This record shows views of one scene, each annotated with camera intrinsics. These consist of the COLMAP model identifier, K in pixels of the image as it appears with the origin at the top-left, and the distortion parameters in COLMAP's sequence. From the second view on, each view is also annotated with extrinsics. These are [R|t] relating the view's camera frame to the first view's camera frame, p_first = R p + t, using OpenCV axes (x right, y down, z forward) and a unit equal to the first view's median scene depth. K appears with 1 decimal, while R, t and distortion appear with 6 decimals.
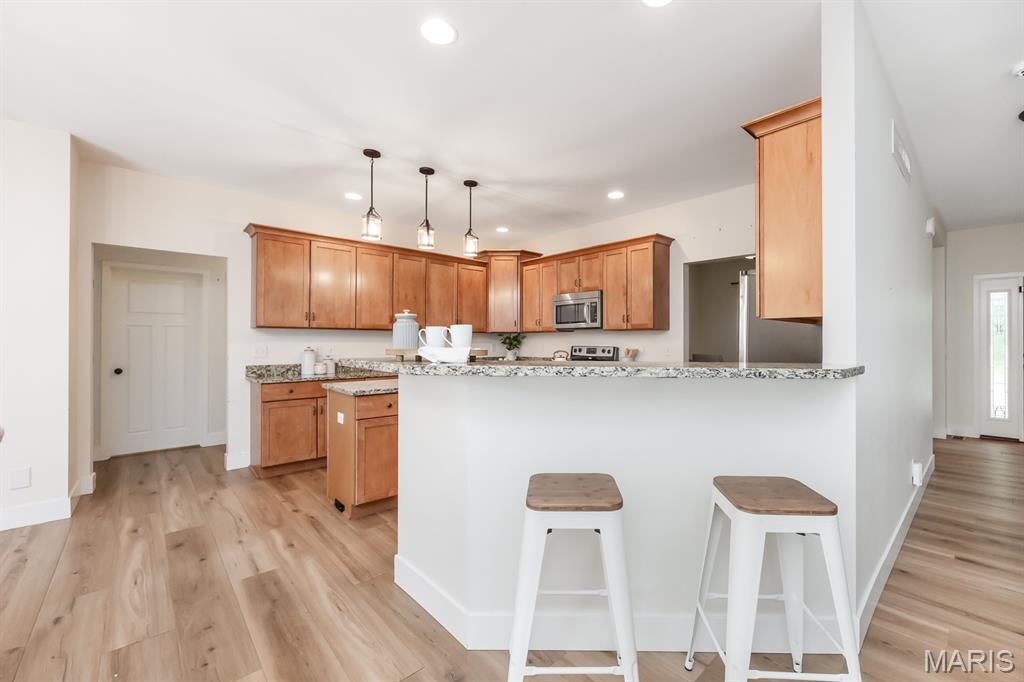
lens RADIAL K [[423.3, 0, 558.0], [0, 423.3, 339.9], [0, 0, 1]] dist [-0.000557, -0.000086]
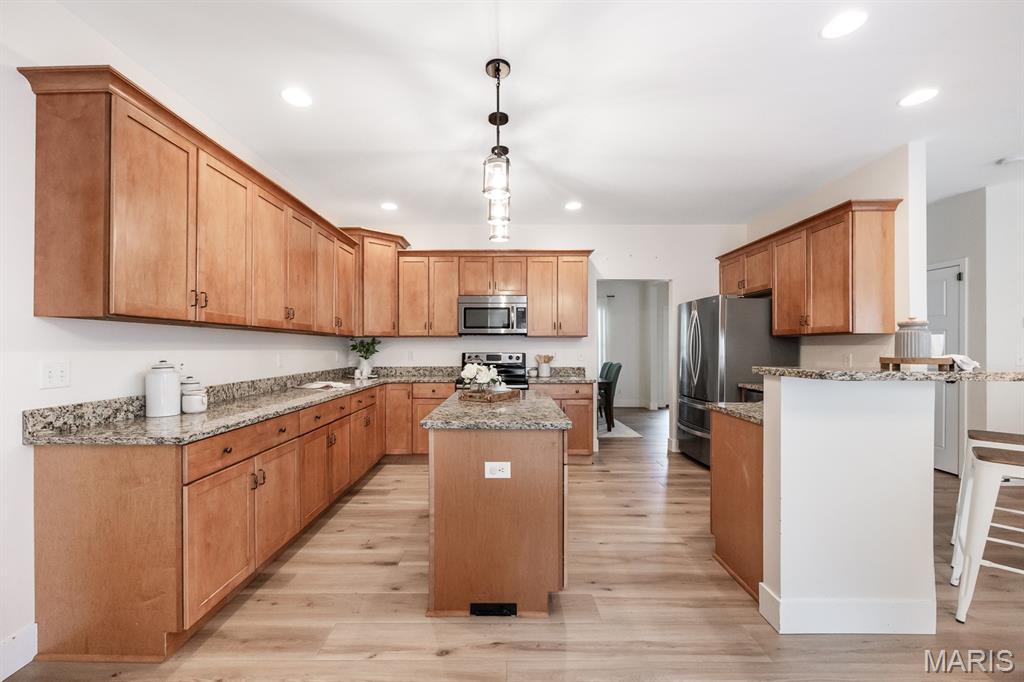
lens RADIAL K [[407.0, 0, 506.3], [0, 407.0, 347.3], [0, 0, 1]] dist [-0.001850, -0.000313]
pose [[0.713675, -0.001403, 0.700476, -0.647167], [-0.000354, 0.999997, 0.002364, 0.000507], [-0.700477, -0.001935, 0.713672, 0.389109]]
